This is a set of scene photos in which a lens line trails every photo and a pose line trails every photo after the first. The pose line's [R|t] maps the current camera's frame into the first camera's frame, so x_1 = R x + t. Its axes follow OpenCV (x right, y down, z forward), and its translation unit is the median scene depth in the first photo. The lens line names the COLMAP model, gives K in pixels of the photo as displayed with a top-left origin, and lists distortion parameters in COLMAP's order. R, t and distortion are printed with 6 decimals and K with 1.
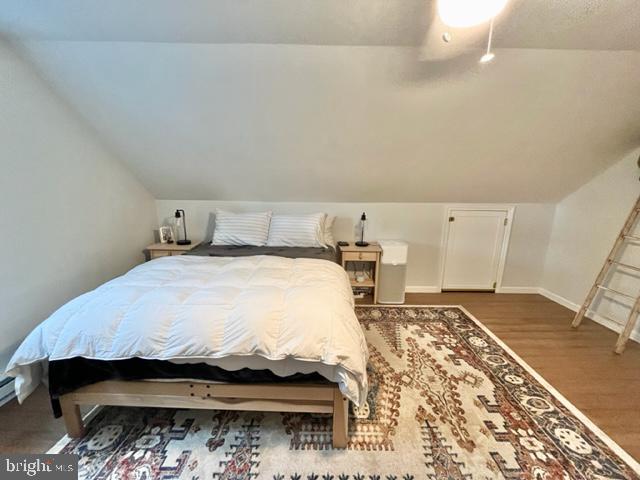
lens RADIAL K [[257.8, 0, 320.9], [0, 257.8, 239.5], [0, 0, 1]] dist [-0.007166, -0.000218]
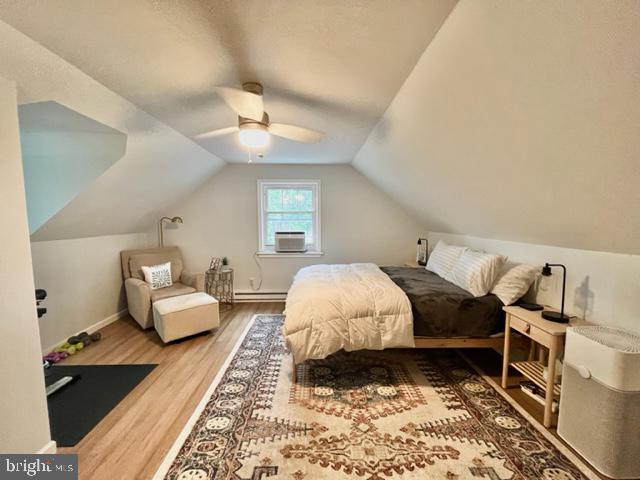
lens RADIAL K [[257.8, 0, 320.6], [0, 257.8, 238.1], [0, 0, 1]] dist [-0.007166, -0.000218]
pose [[0.028932, 0.072469, -0.996951, 1.359273], [-0.204974, 0.976604, 0.065041, -0.164891], [0.978340, 0.202468, 0.043109, 0.767282]]
